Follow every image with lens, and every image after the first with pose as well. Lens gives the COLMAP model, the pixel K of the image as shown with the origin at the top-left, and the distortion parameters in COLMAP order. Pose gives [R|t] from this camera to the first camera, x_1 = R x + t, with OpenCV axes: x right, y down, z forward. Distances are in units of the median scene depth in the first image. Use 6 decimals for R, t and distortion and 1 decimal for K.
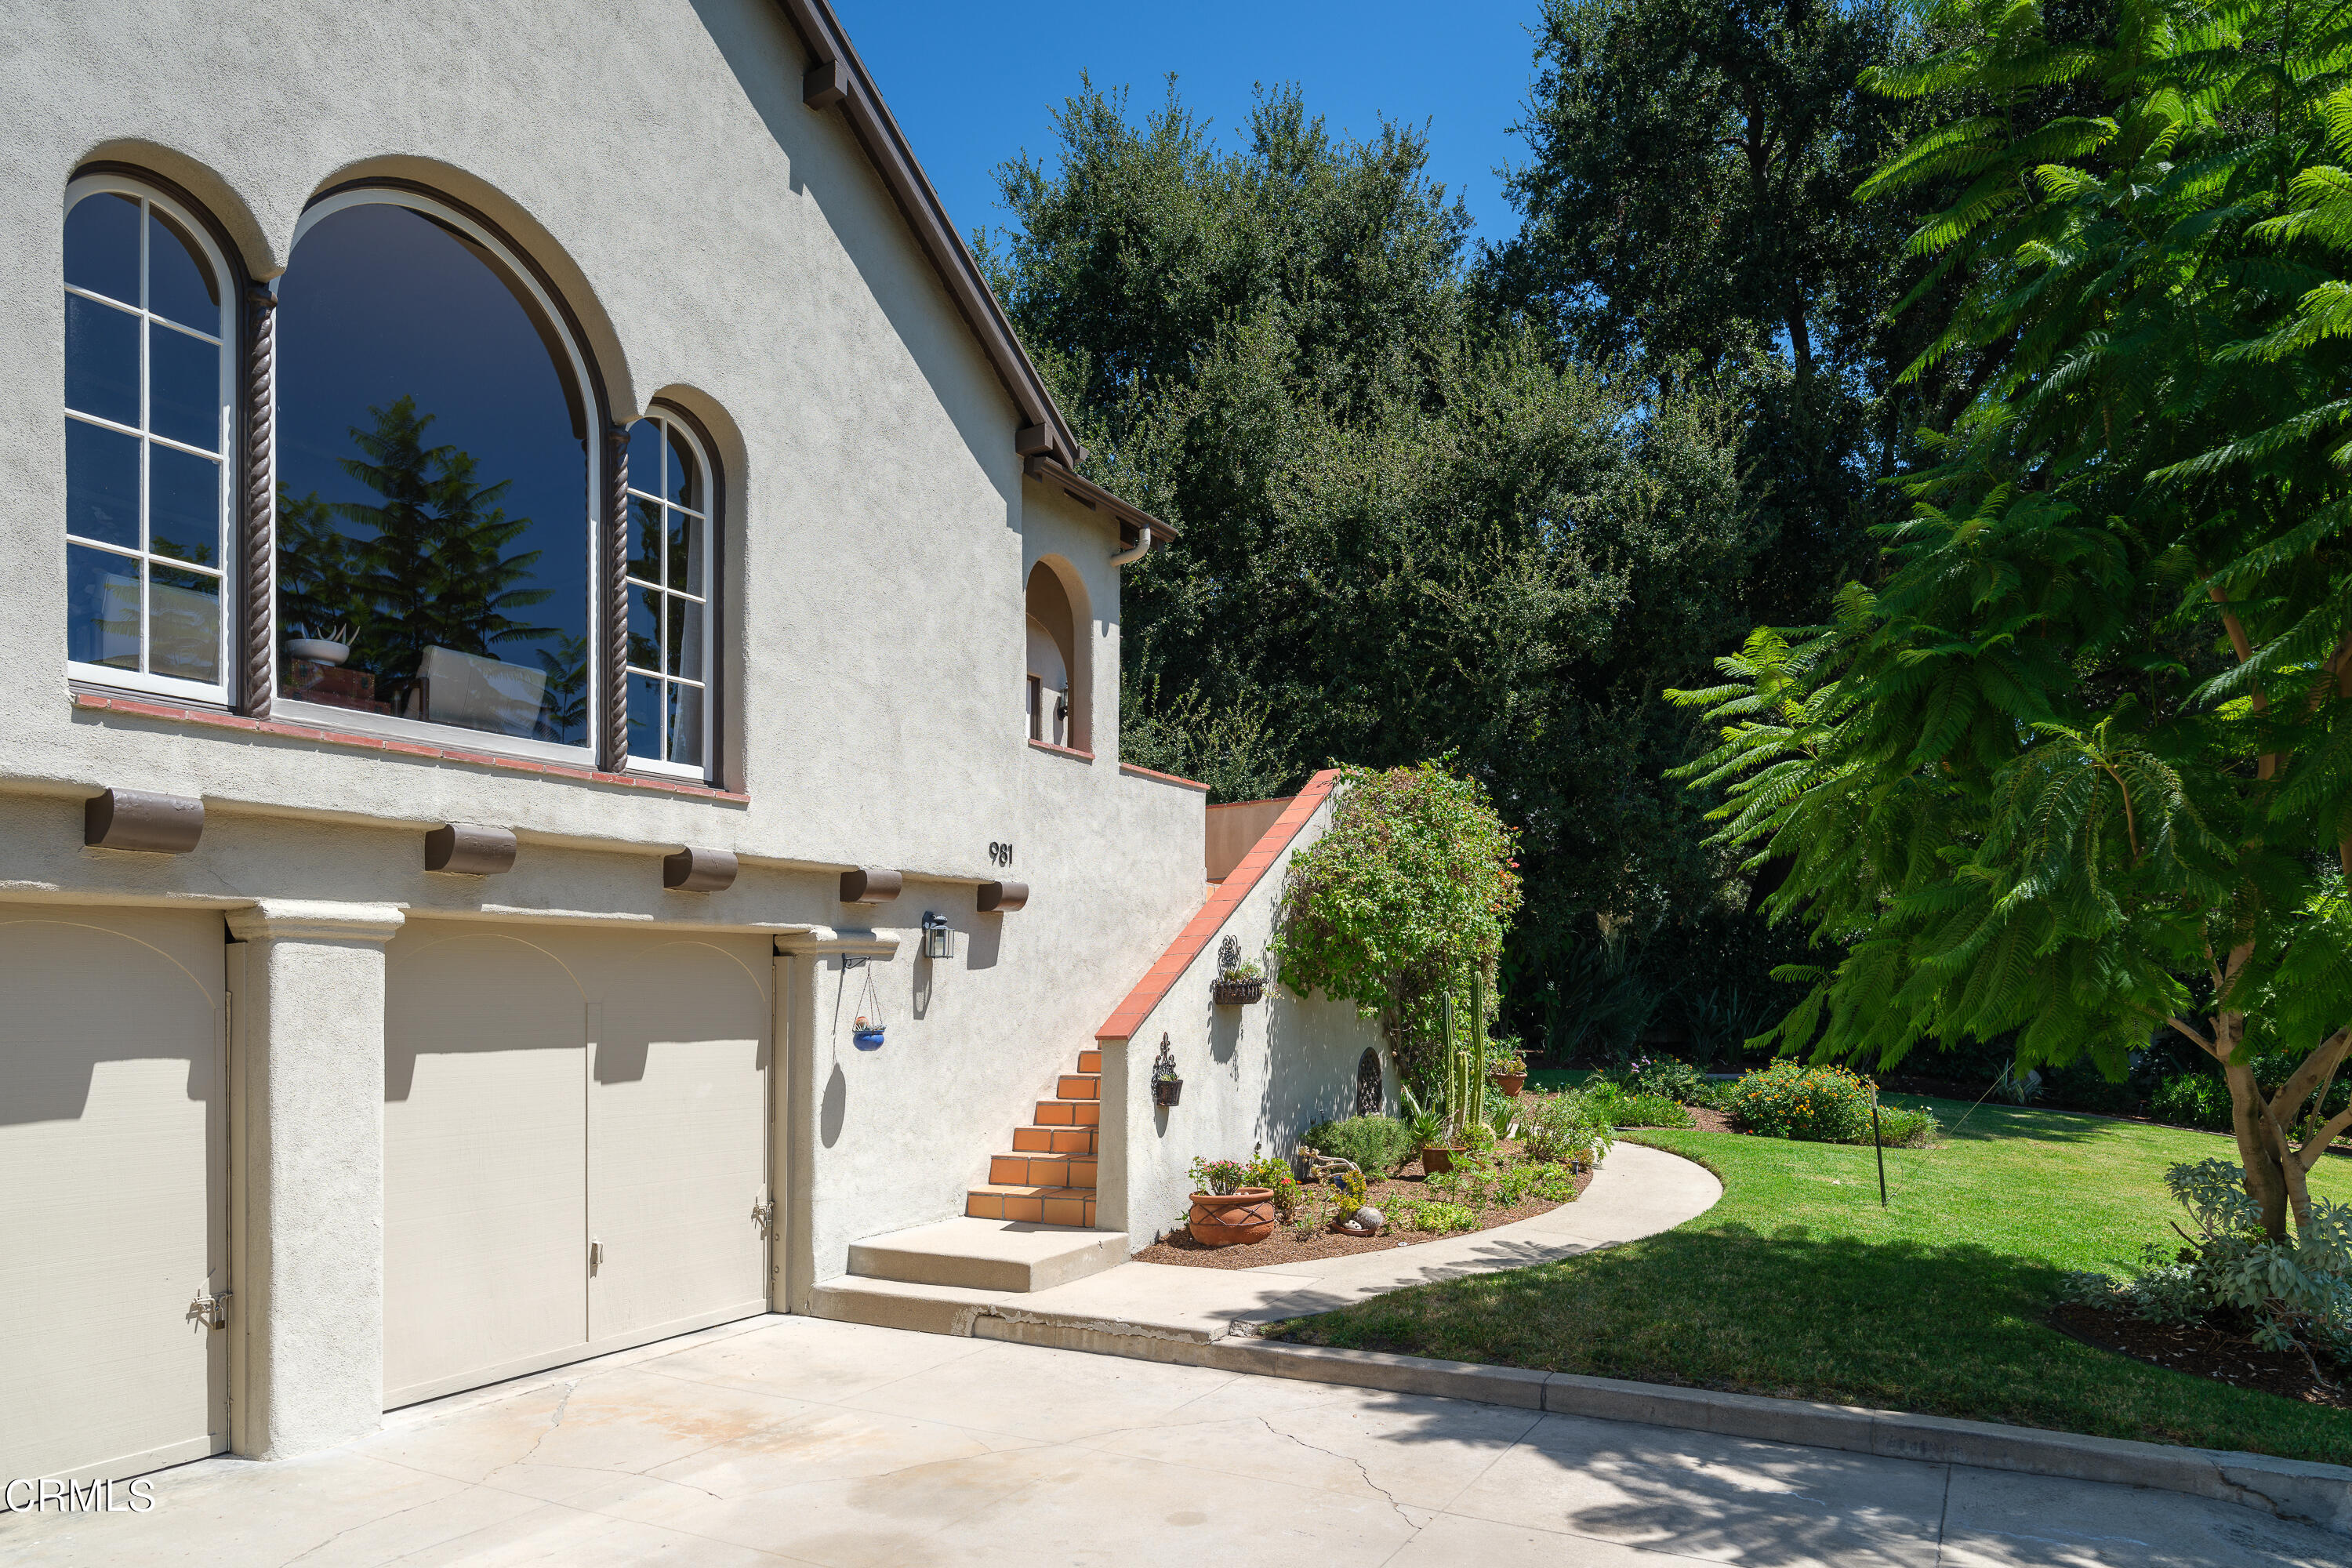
lens RADIAL K [[1414.7, 0, 1150.5], [0, 1414.7, 961.8], [0, 0, 1]] dist [-0.002336, -0.000497]
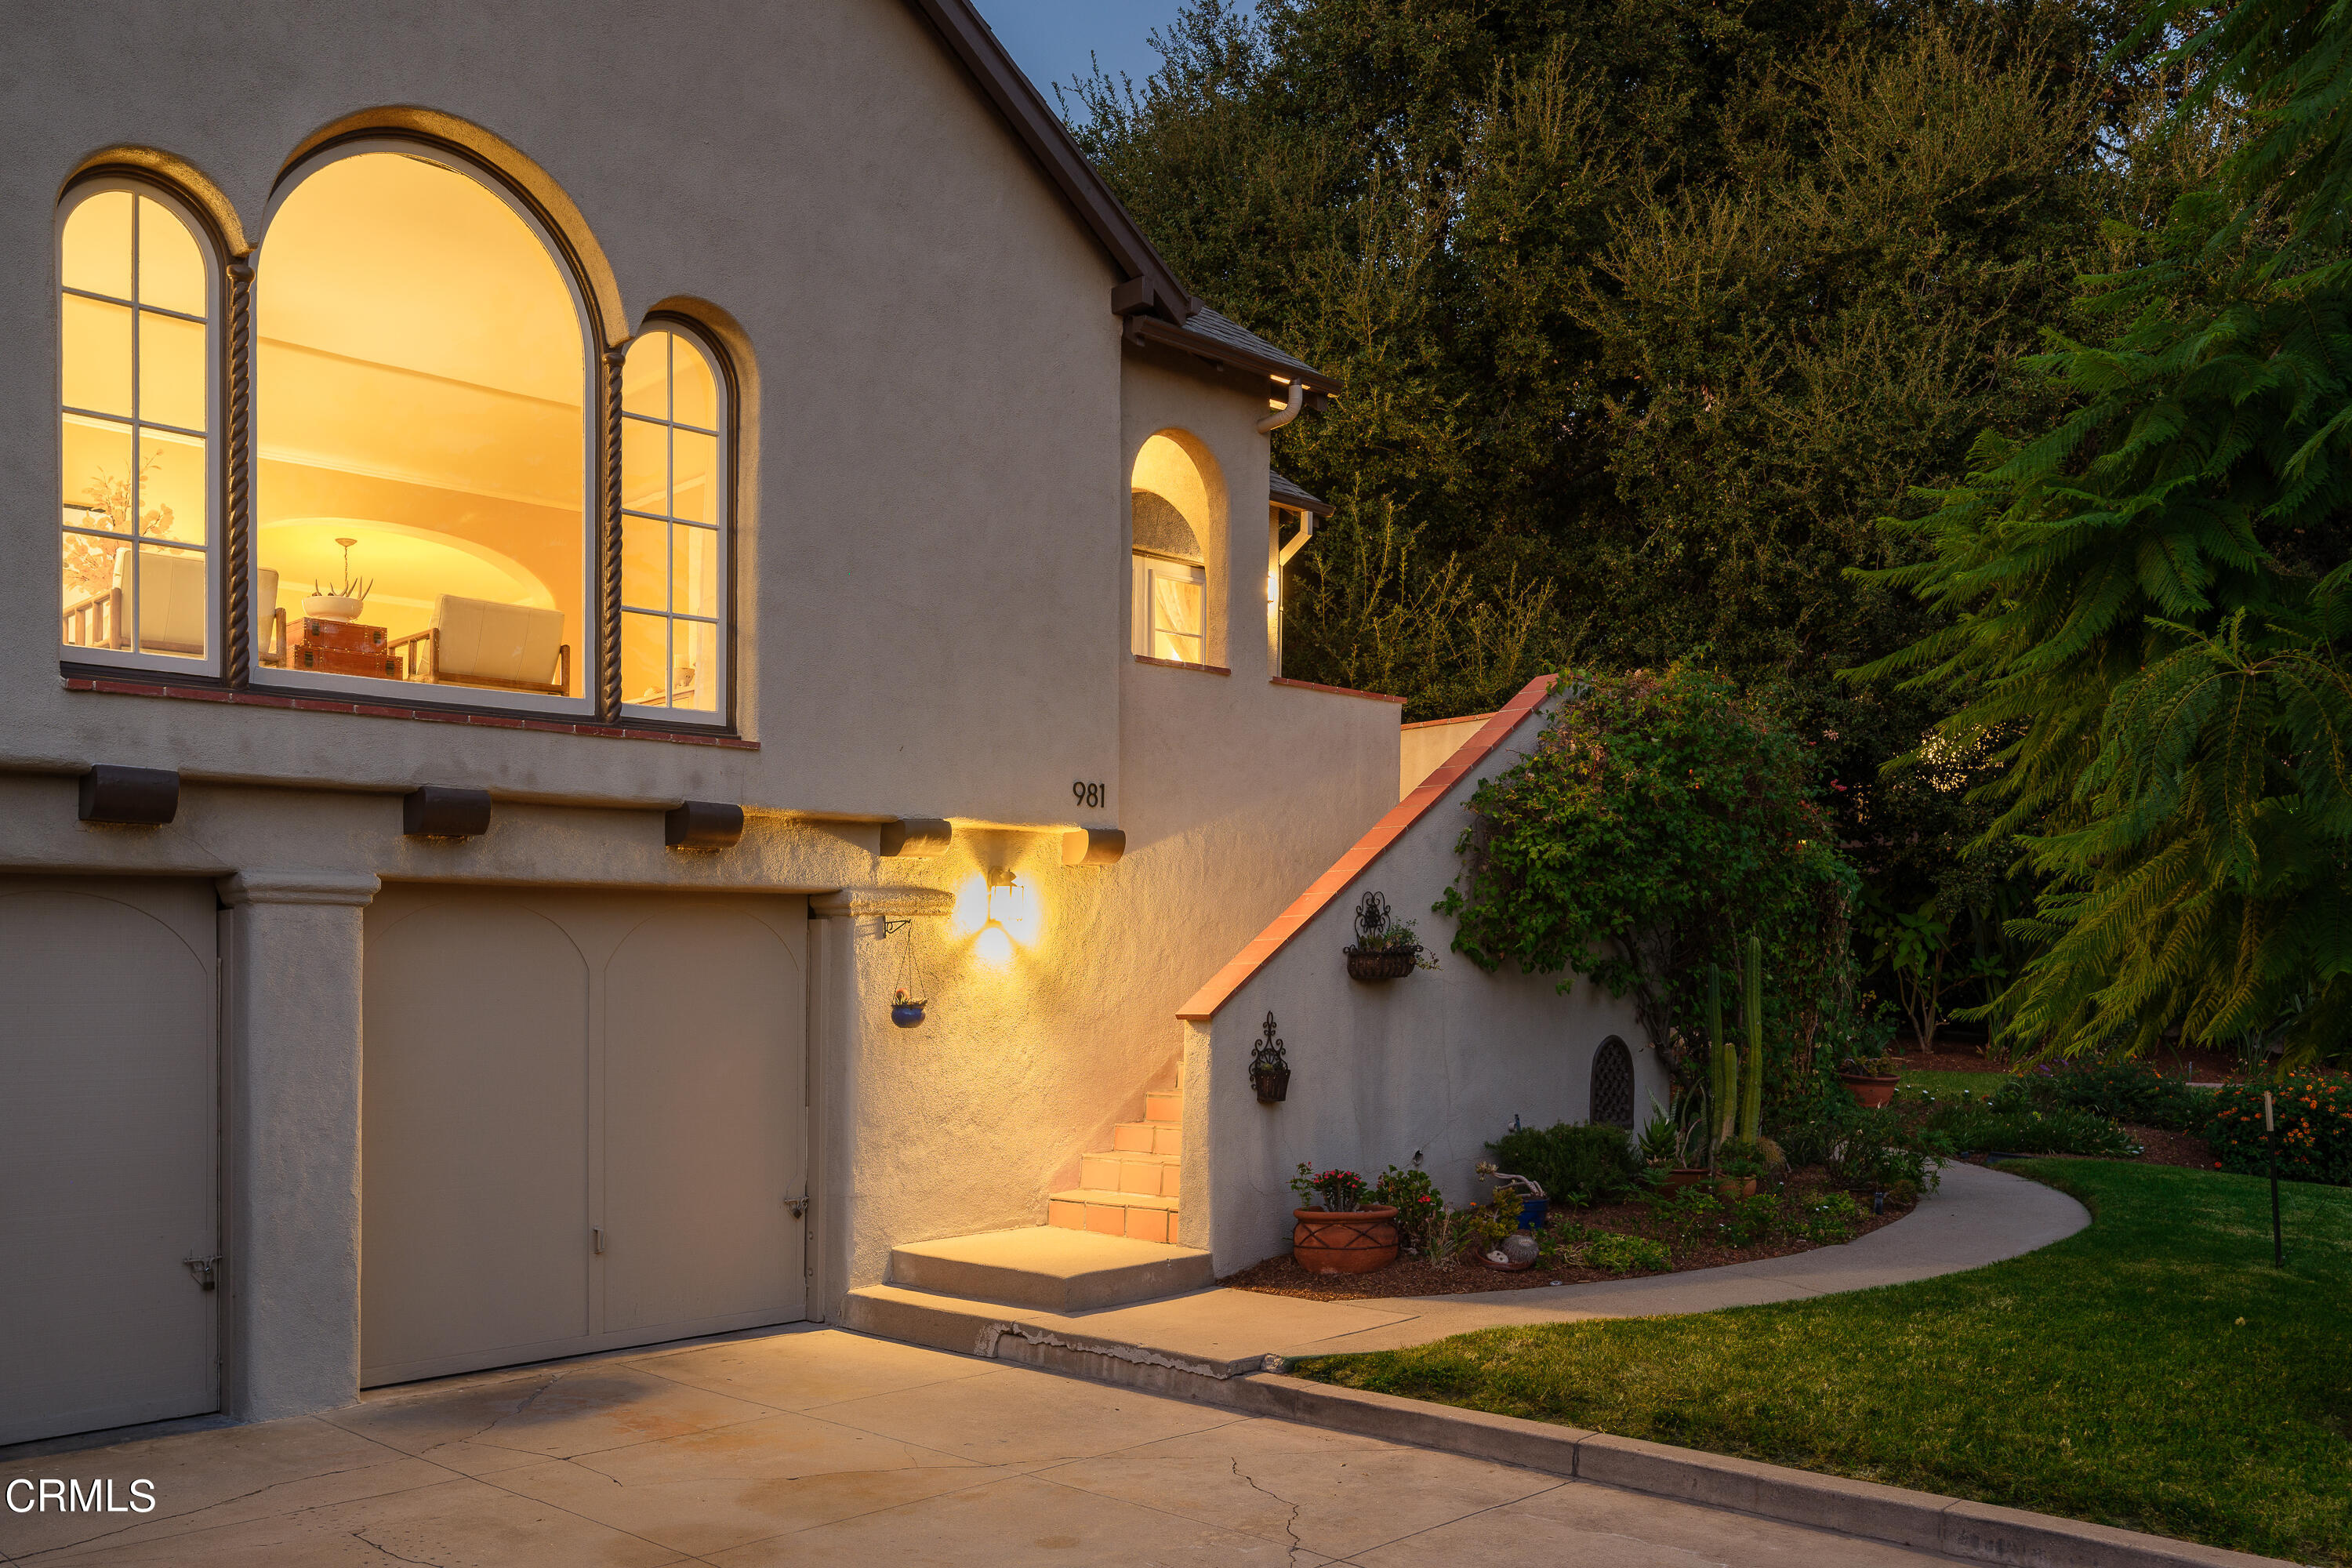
lens RADIAL K [[1944.8, 0, 1070.7], [0, 1944.8, 913.3], [0, 0, 1]] dist [0.015563, -0.003475]
pose [[0.958225, -0.003812, -0.285991, 0.261678], [0.003263, 0.999992, -0.002395, -0.005008], [0.285998, 0.001362, 0.958229, -0.132301]]
